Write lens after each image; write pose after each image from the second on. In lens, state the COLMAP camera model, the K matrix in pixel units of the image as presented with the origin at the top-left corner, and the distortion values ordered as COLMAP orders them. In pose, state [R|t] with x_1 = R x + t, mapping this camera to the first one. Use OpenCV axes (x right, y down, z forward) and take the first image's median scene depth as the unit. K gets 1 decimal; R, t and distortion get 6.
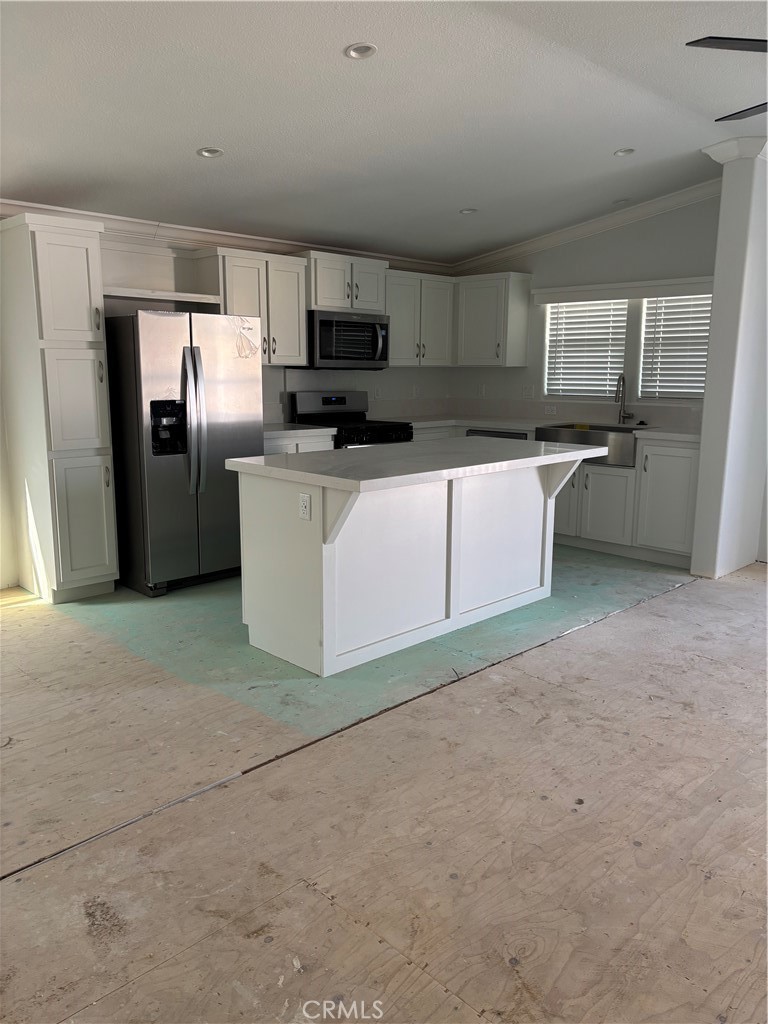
lens RADIAL K [[772.7, 0, 385.1], [0, 772.7, 512.1], [0, 0, 1]] dist [0.027904, -0.015489]
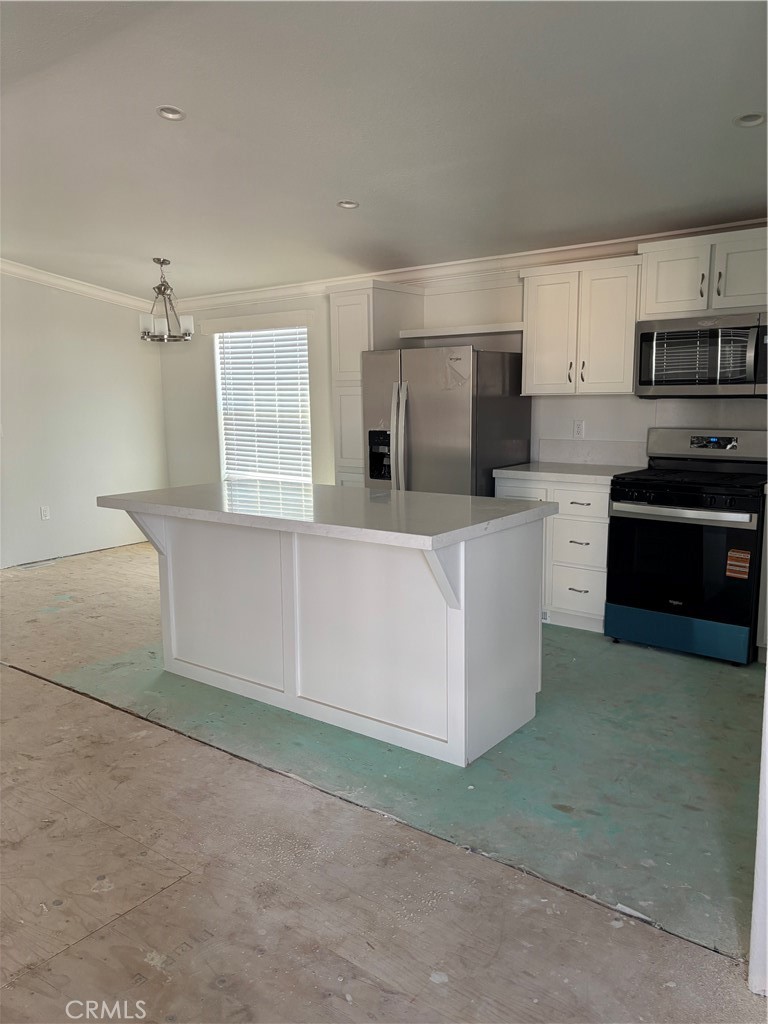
lens RADIAL K [[772.7, 0, 388.3], [0, 772.7, 507.4], [0, 0, 1]] dist [0.027904, -0.015489]
pose [[0.133956, 0.130614, -0.982342, 1.137255], [-0.170540, 0.979526, 0.106984, -0.215450], [0.976203, 0.153198, 0.153488, 1.186237]]
